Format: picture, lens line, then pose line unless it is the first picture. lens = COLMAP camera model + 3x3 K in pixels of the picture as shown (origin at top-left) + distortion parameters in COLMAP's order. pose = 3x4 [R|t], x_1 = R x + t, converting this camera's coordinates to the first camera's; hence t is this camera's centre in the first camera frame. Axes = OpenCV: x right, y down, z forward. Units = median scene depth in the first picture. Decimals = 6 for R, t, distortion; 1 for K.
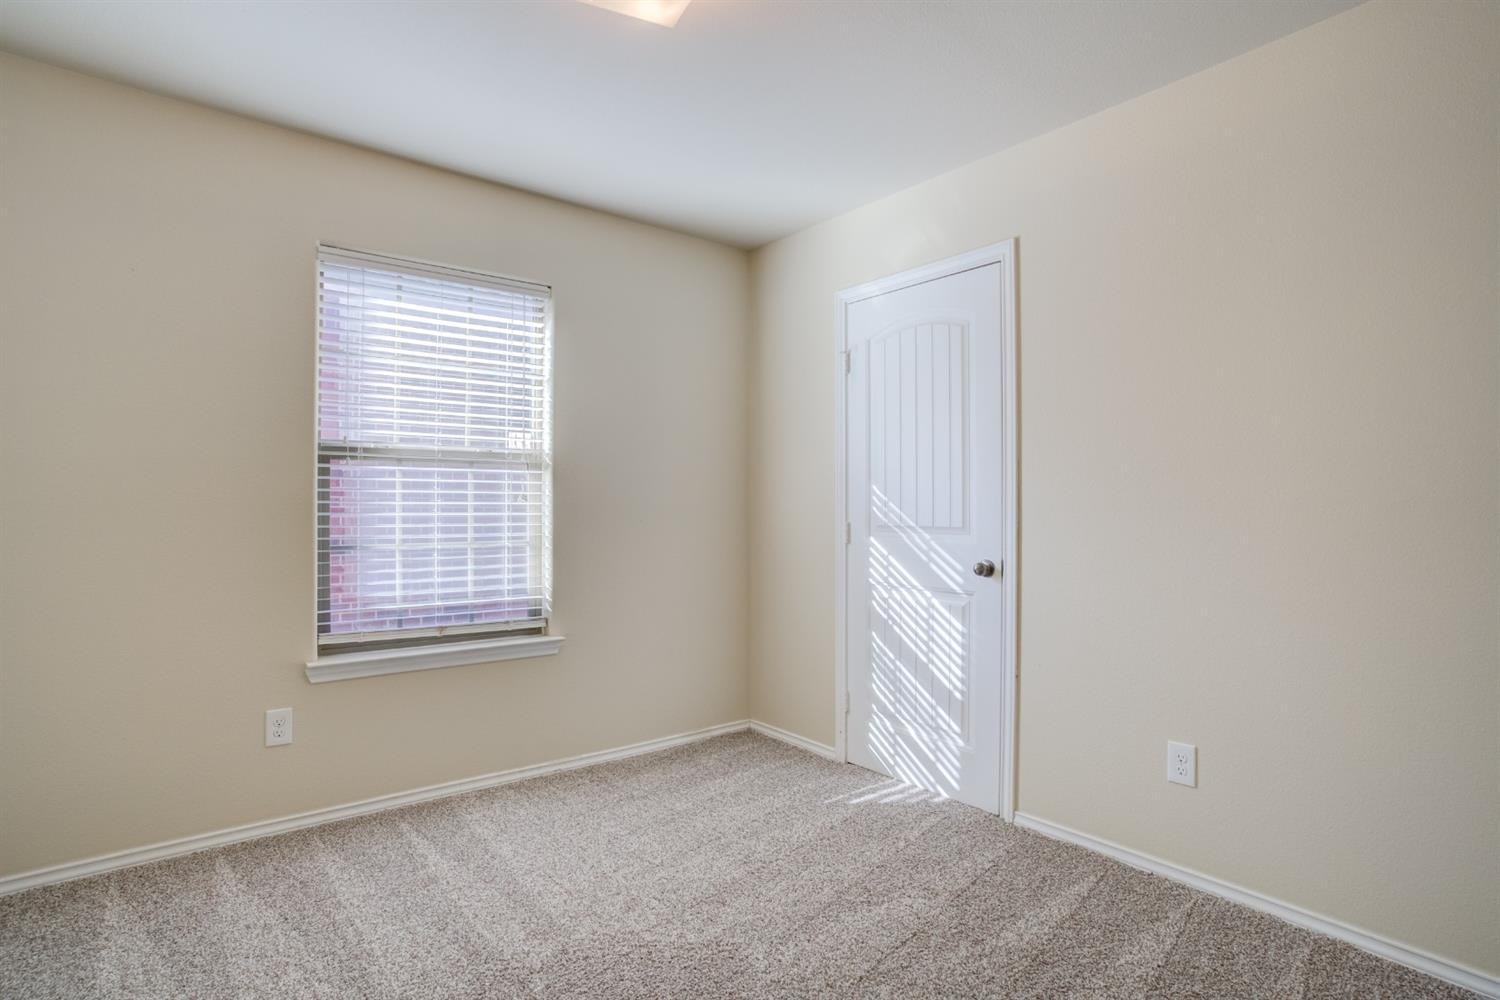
lens RADIAL K [[752.2, 0, 743.4], [0, 752.2, 499.5], [0, 0, 1]] dist [-0.077132, 0.036992]
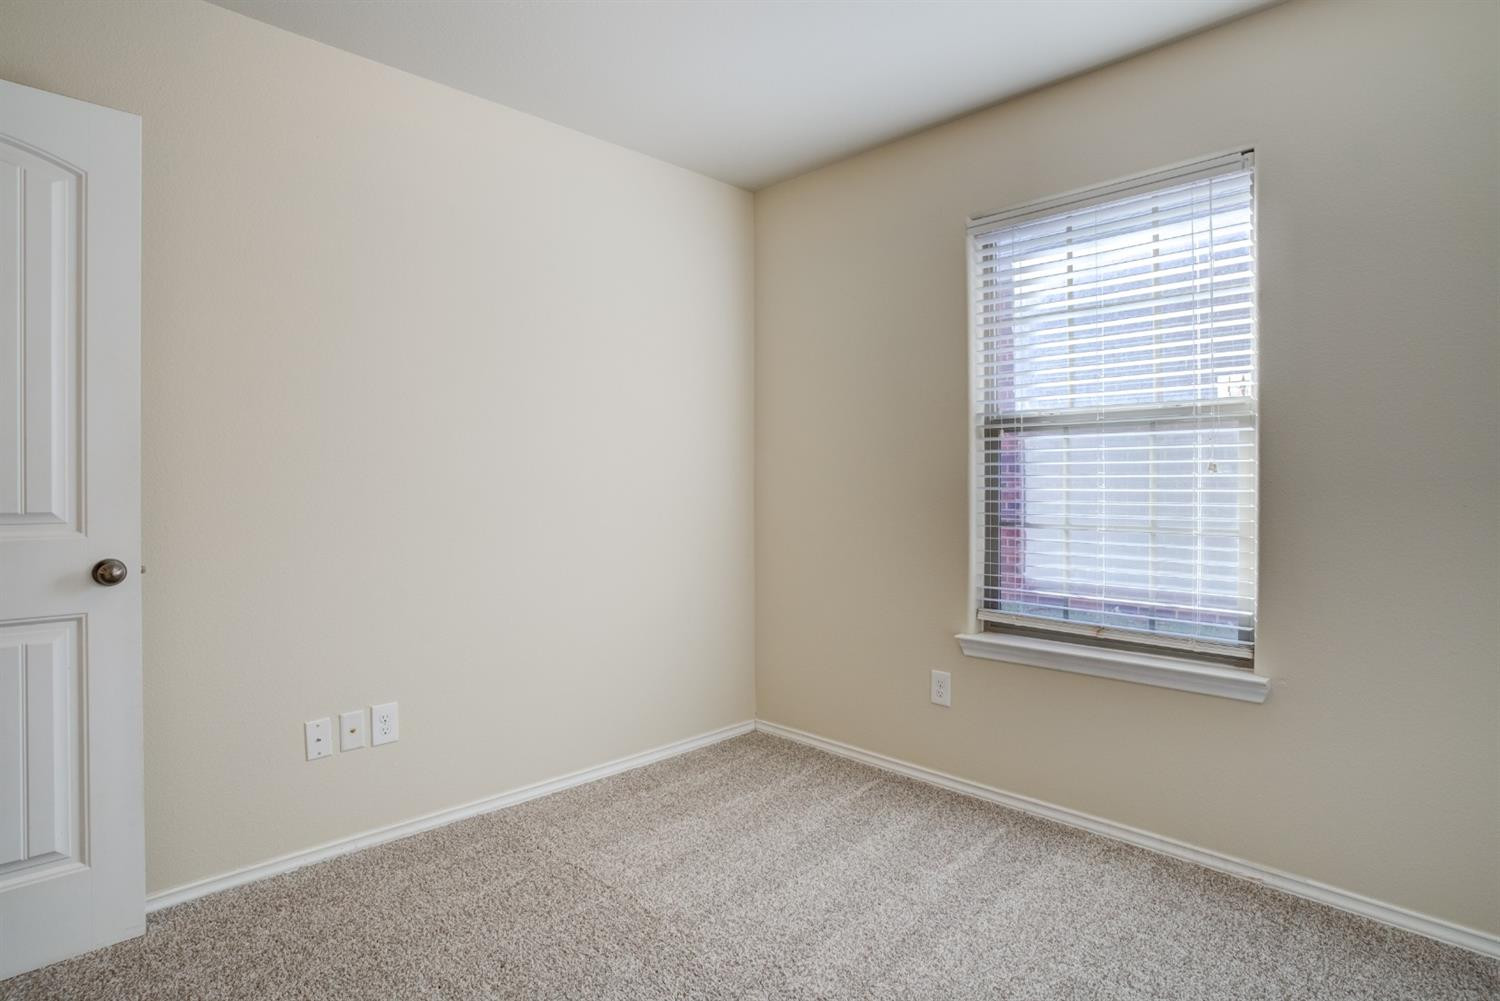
lens RADIAL K [[778.5, 0, 750.4], [0, 778.5, 496.3], [0, 0, 1]] dist [-0.082185, 0.045363]
pose [[0.108487, 0.012981, -0.994013, 0.405645], [0.010725, 0.999841, 0.014227, 0.011172], [0.994040, -0.012204, 0.108331, 0.545103]]
